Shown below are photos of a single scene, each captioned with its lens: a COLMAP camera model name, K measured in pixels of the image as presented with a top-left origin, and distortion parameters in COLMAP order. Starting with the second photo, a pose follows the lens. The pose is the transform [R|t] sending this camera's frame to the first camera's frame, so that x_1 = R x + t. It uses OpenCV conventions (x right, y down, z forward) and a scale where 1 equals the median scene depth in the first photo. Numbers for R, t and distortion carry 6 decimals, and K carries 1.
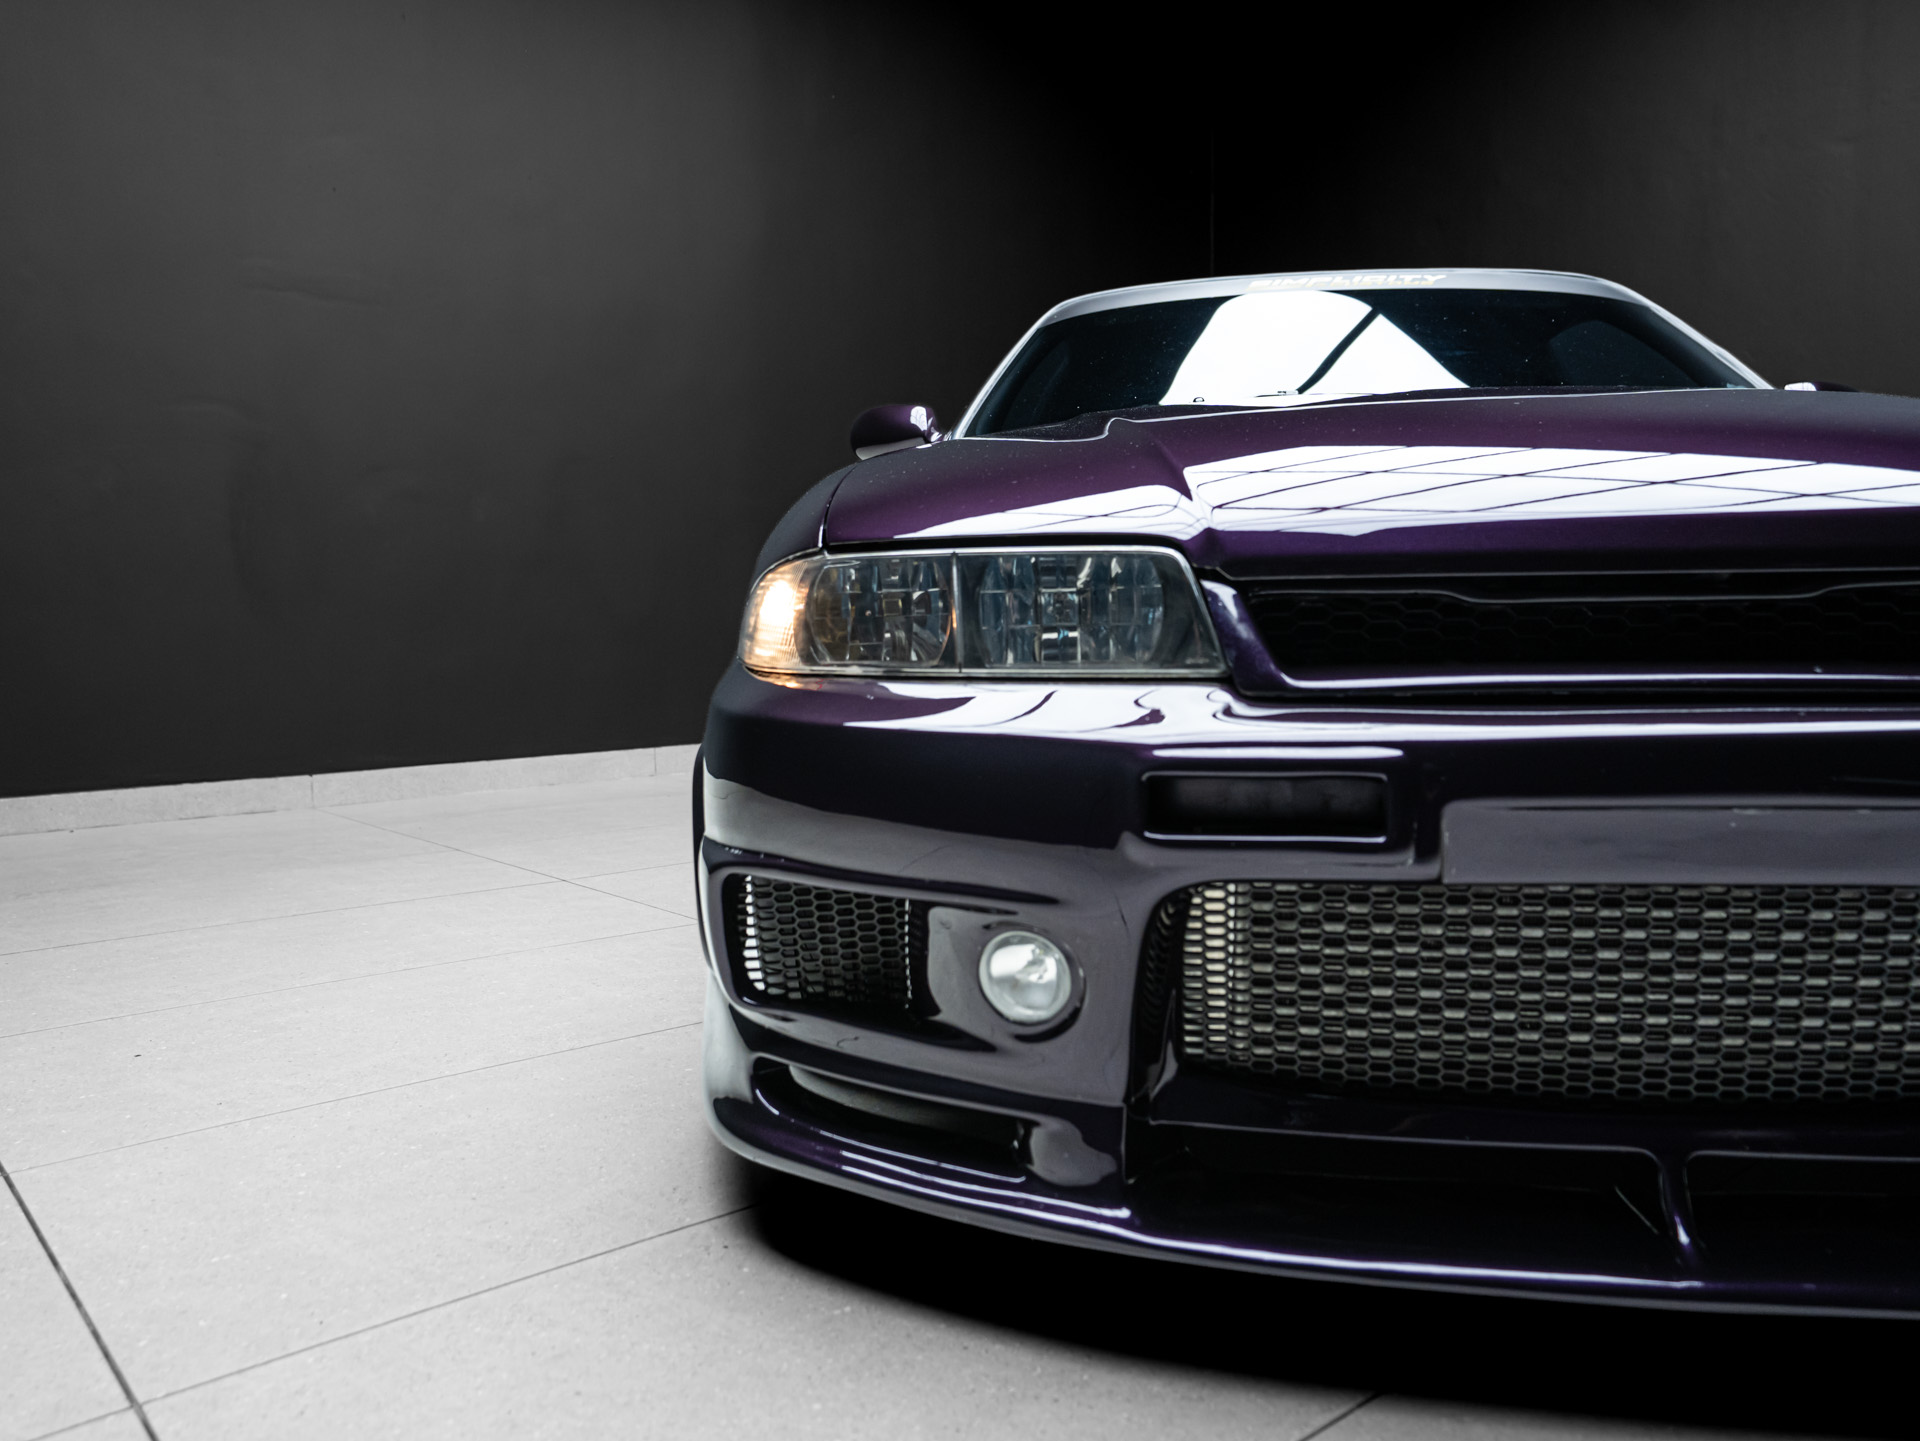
lens RADIAL K [[1371.7, 0, 970.4], [0, 1371.7, 722.9], [0, 0, 1]] dist [-0.013562, 0.038946]
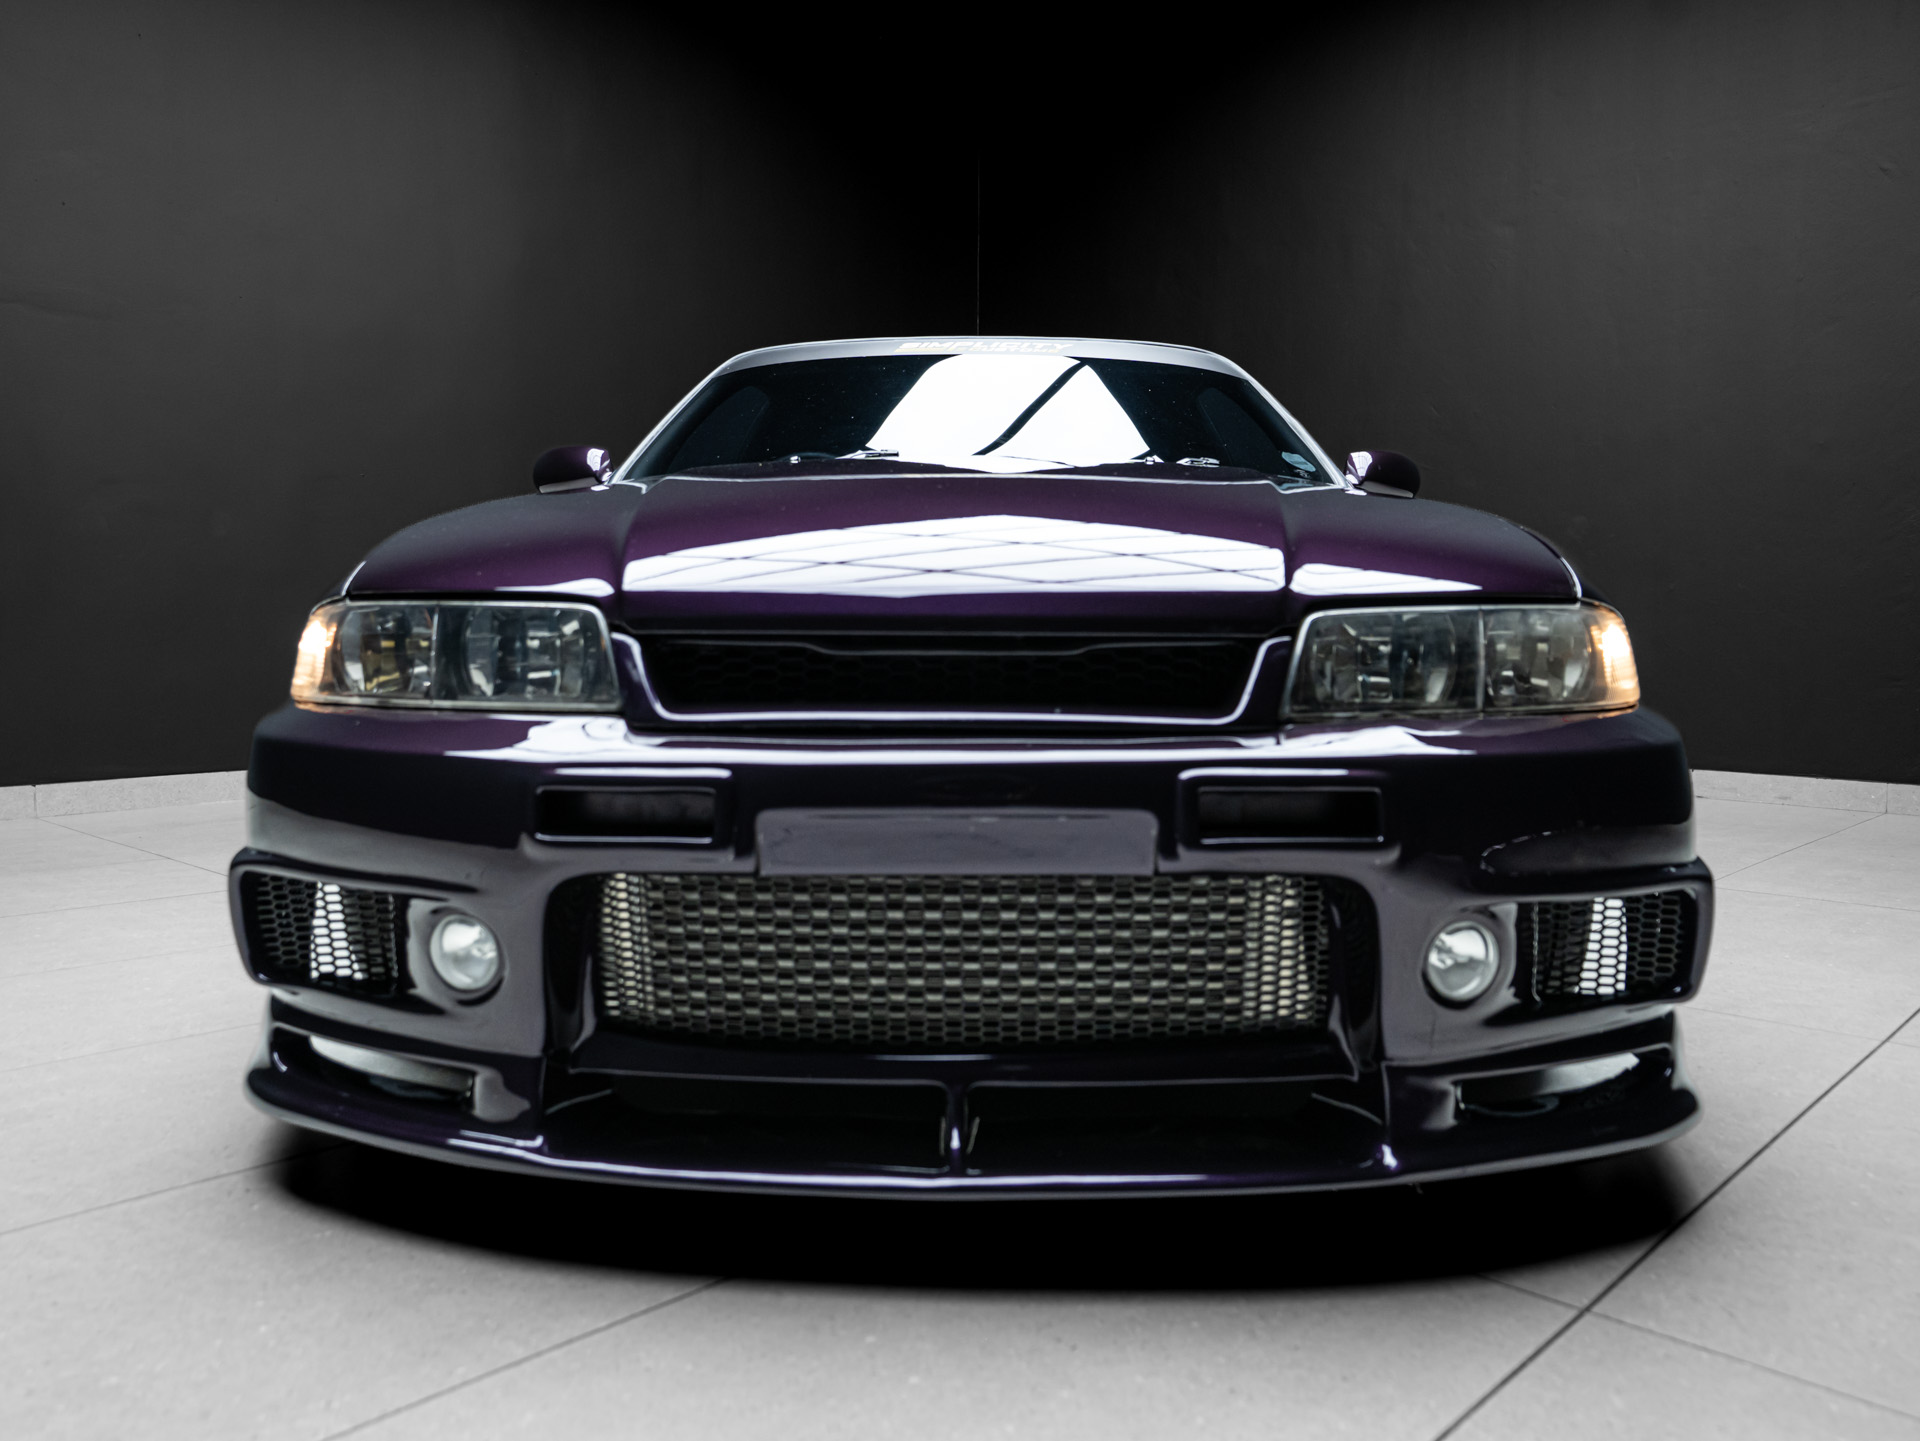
lens RADIAL K [[1371.7, 0, 971.5], [0, 1371.7, 730.8], [0, 0, 1]] dist [-0.013562, 0.038946]
pose [[0.994846, 0.007173, 0.101145, 0.357154], [-0.006927, 0.999972, -0.002785, -0.013611], [-0.101162, 0.002070, 0.994868, -0.262176]]
